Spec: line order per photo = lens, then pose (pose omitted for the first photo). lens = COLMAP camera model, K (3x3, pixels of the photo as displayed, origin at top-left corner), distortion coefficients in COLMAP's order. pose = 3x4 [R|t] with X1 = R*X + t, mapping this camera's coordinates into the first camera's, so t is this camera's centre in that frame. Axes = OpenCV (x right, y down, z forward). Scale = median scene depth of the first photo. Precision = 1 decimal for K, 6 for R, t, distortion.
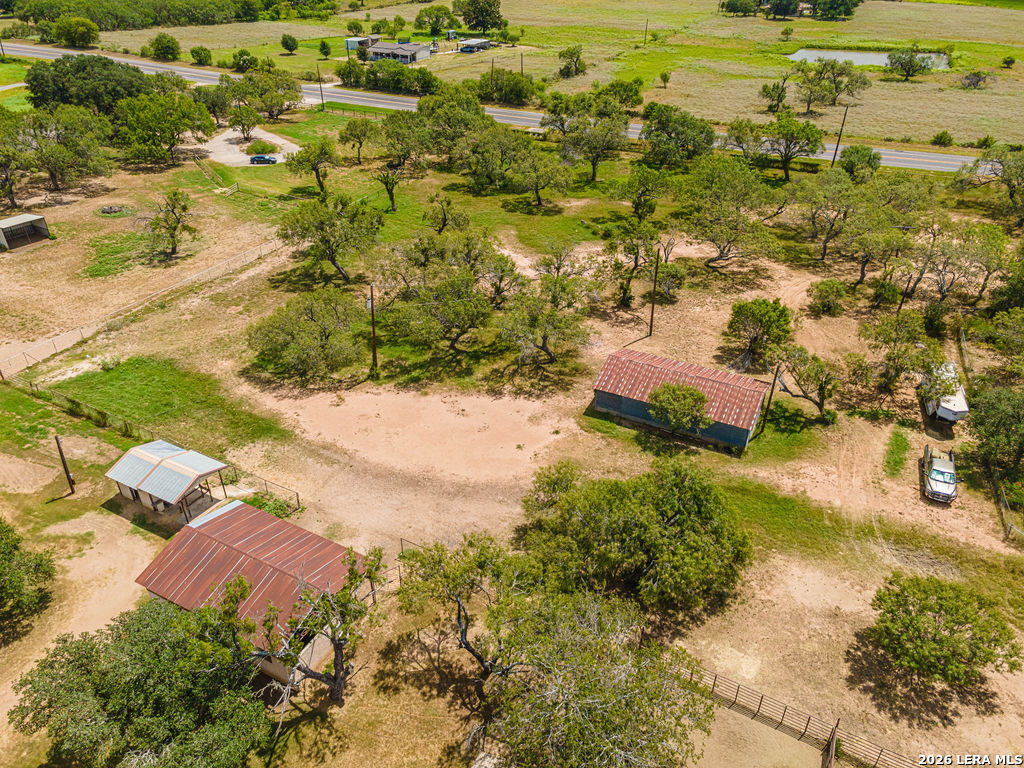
lens RADIAL K [[741.7, 0, 512.6], [0, 741.7, 383.7], [0, 0, 1]] dist [0.052977, 0.011514]
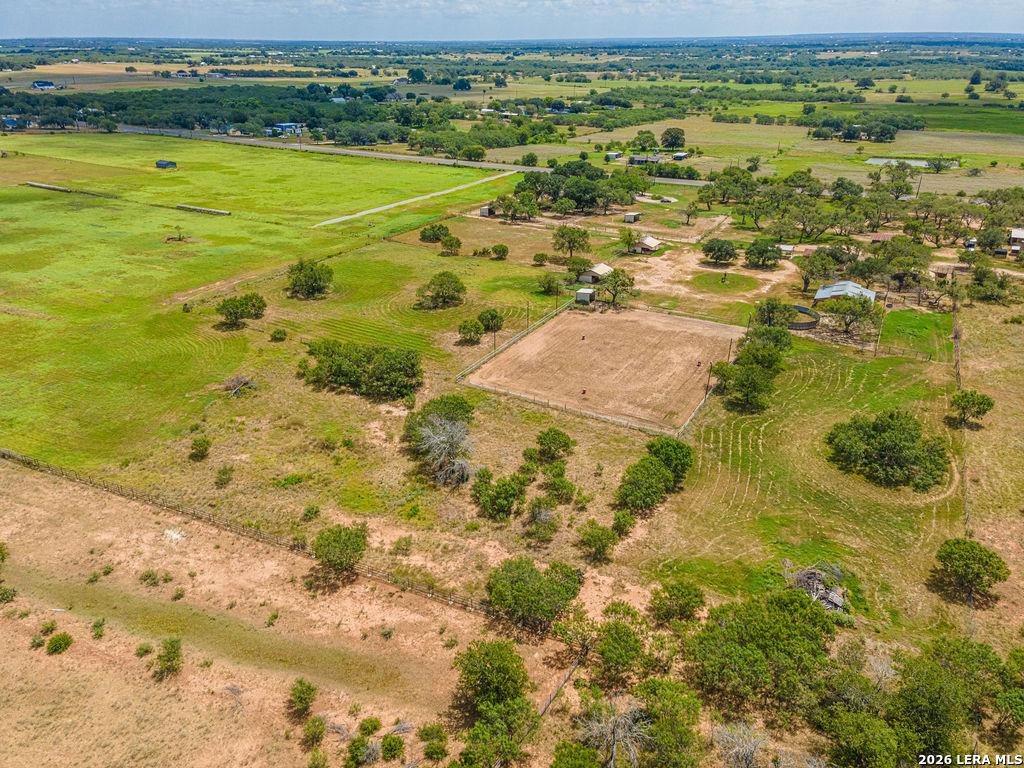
lens RADIAL K [[741.7, 0, 511.5], [0, 741.7, 384.6], [0, 0, 1]] dist [0.052977, 0.011514]
pose [[0.999786, 0.008312, -0.018969, -0.447294], [-0.010731, 0.991295, -0.131224, 0.340289], [0.017713, 0.131399, 0.991171, -0.730339]]
